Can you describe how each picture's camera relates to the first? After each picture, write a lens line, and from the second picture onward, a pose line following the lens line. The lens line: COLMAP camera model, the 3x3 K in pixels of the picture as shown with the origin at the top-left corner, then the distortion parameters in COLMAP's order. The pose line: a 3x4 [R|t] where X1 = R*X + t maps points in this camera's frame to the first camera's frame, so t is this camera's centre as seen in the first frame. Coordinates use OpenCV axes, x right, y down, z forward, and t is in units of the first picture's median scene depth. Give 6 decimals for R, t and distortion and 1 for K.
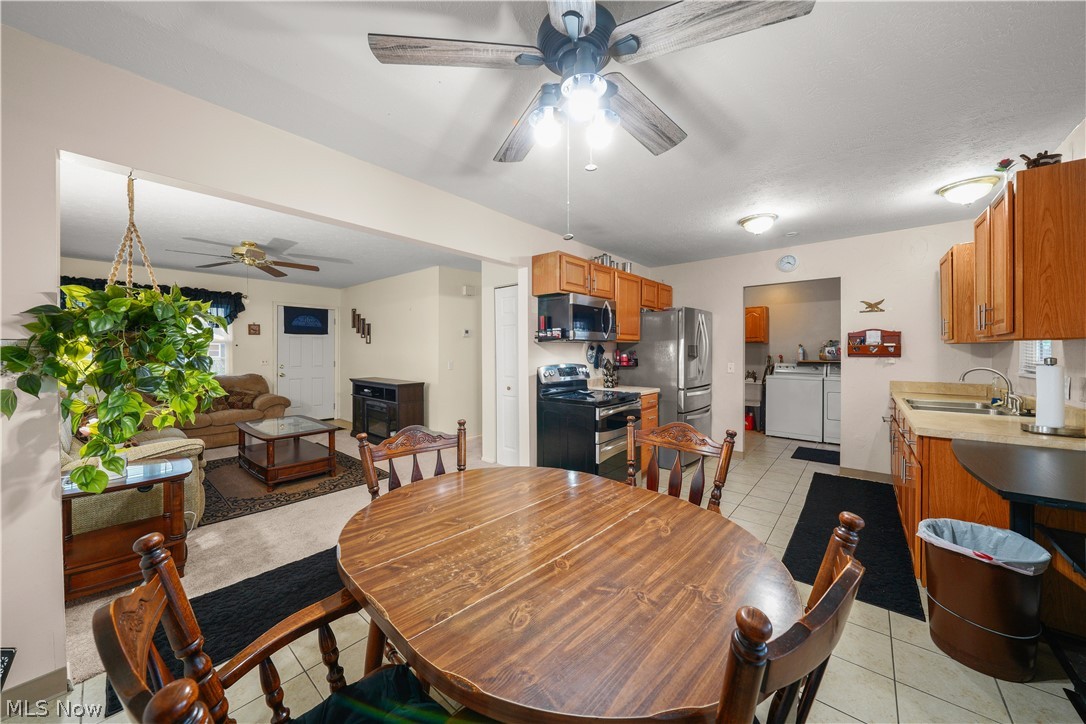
lens RADIAL K [[381.9, 0, 533.3], [0, 381.9, 351.0], [0, 0, 1]] dist [-0.006716, 0.000037]
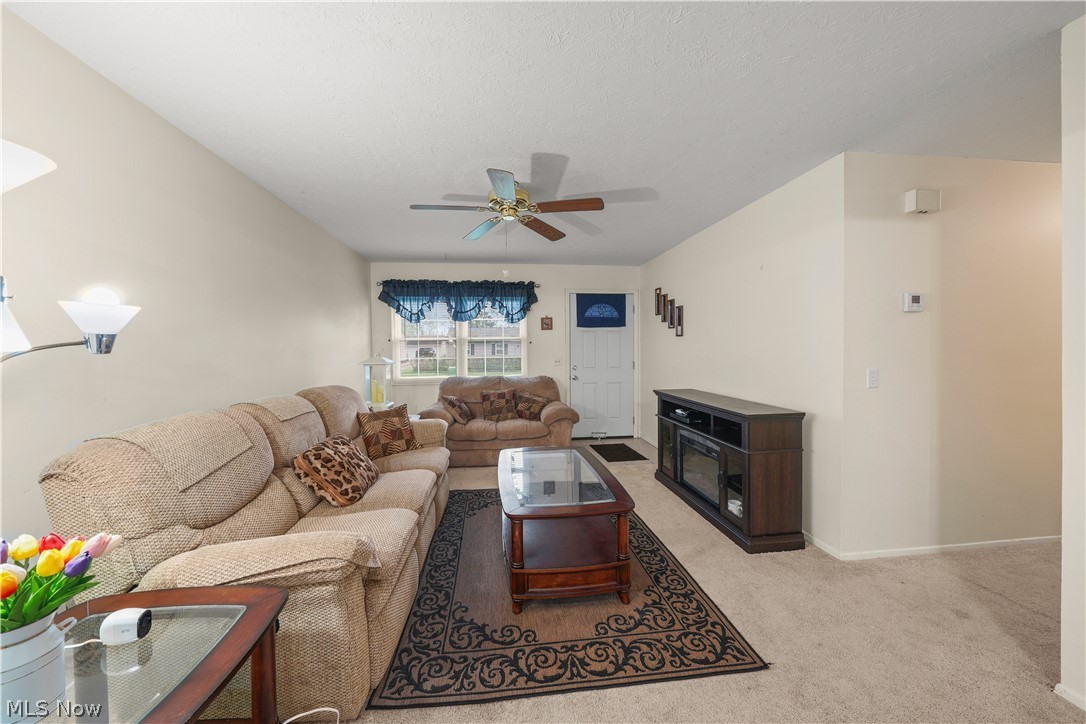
lens RADIAL K [[375.4, 0, 539.8], [0, 375.4, 359.4], [0, 0, 1]] dist [-0.006296, 0.000225]
pose [[0.742033, 0.010490, -0.670281, -0.193715], [0.009990, 0.999593, 0.026703, 0.001062], [0.670289, -0.026510, 0.741627, 0.389494]]
